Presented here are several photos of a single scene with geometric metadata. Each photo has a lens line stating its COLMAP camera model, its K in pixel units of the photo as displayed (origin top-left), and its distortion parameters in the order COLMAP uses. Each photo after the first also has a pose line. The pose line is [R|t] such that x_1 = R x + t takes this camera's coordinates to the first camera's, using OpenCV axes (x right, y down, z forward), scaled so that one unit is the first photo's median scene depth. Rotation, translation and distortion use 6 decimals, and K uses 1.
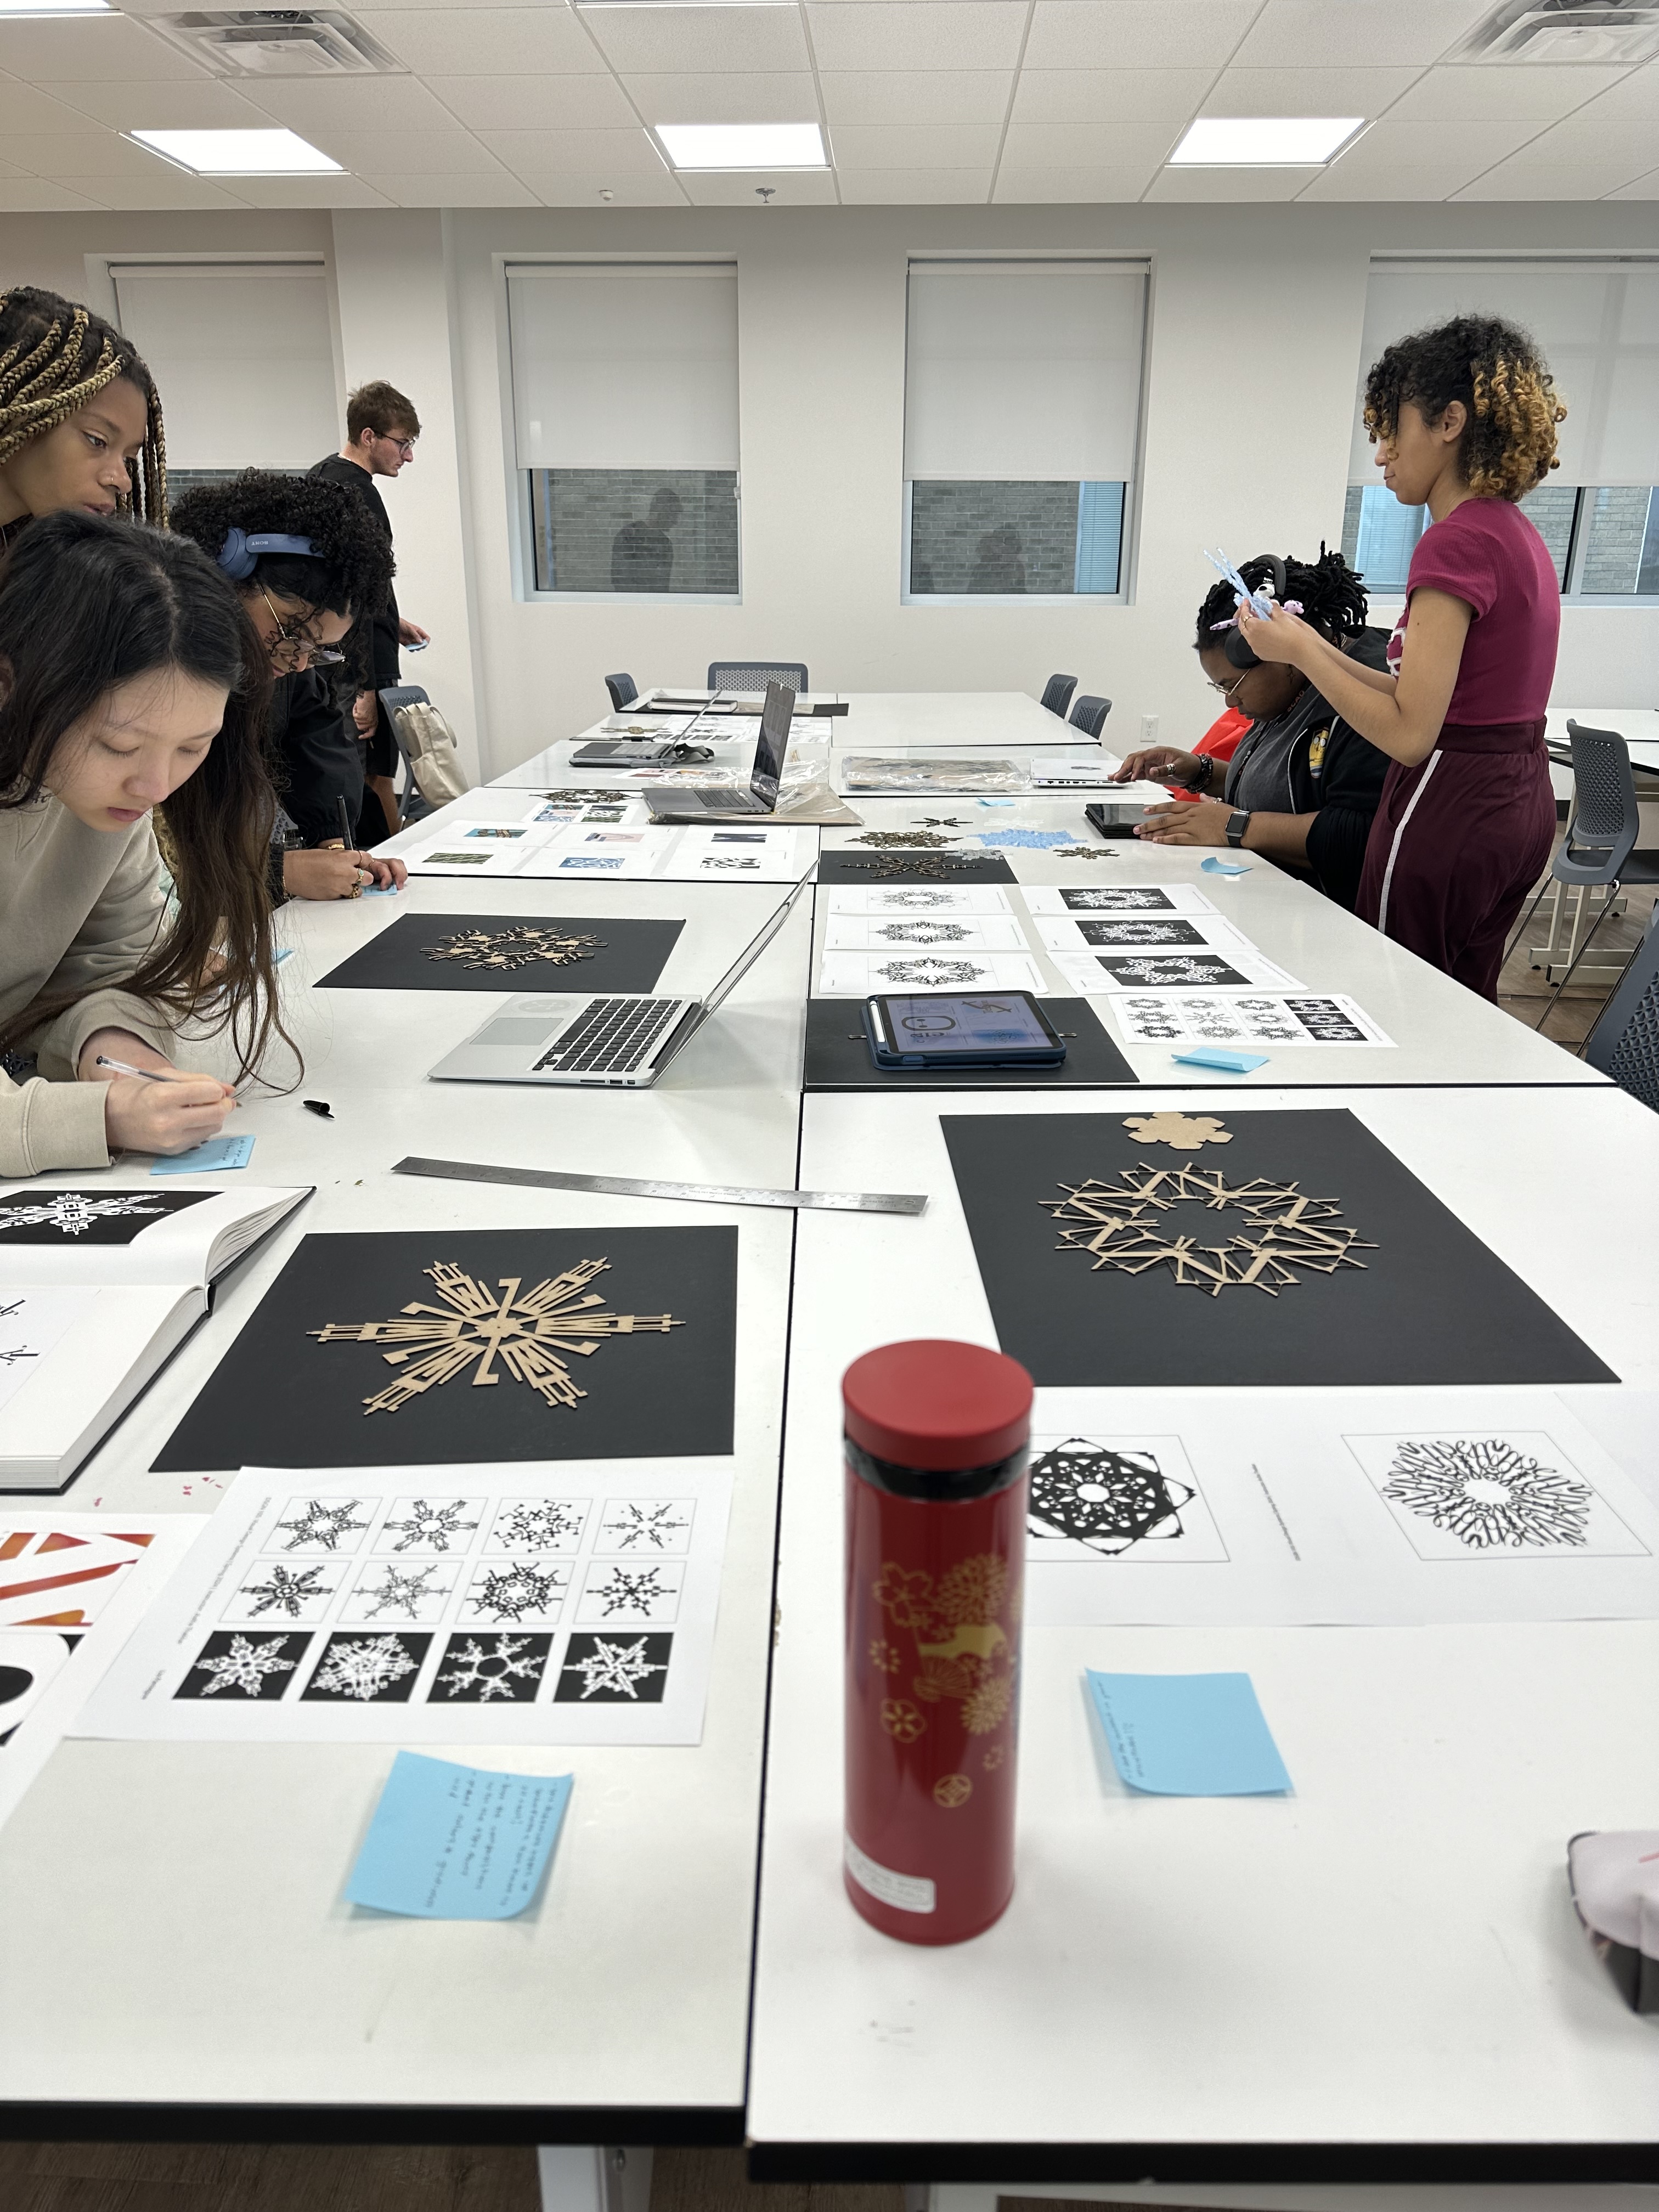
lens RADIAL K [[1534.5, 0, 825.0], [0, 1534.5, 1118.4], [0, 0, 1]] dist [0.038965, -0.004300]
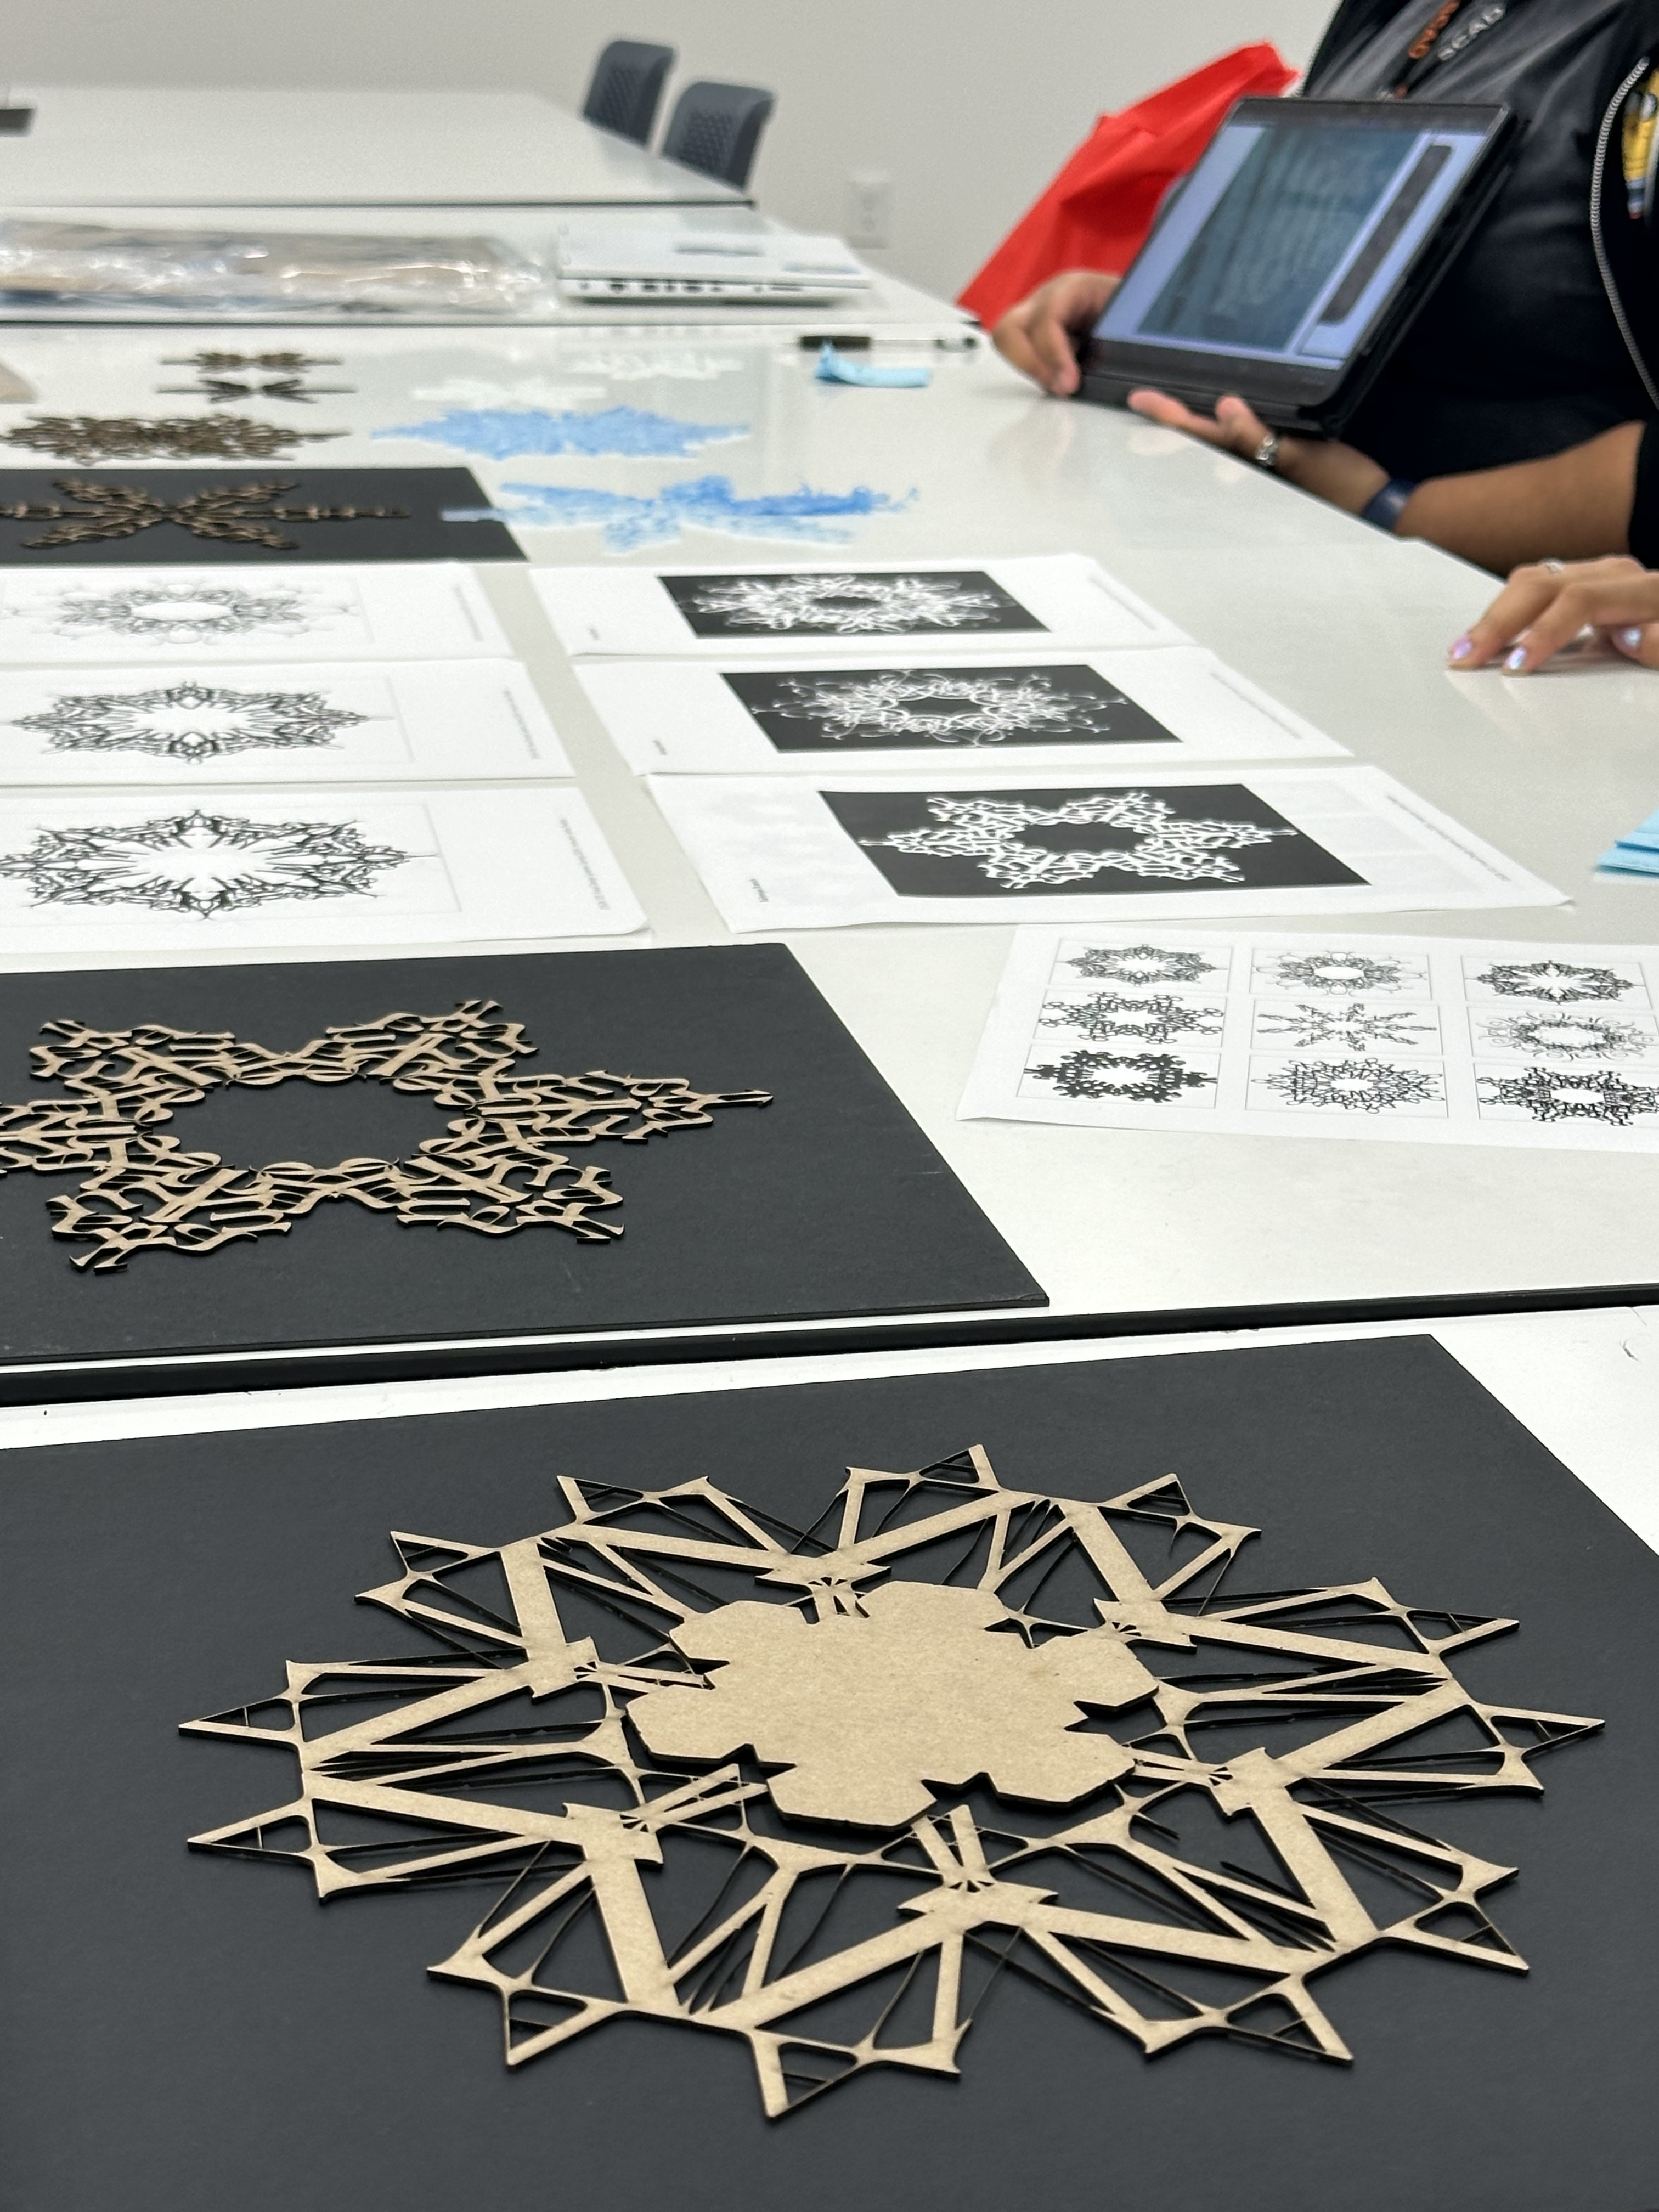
lens RADIAL K [[3842.2, 0, 831.2], [0, 3842.2, 1106.0], [0, 0, 1]] dist [0.060645, 0.000000]
pose [[0.980731, -0.041908, 0.190815, 0.040035], [0.047624, 0.998541, -0.025466, -0.026645], [-0.189469, 0.034062, 0.981296, 0.279083]]
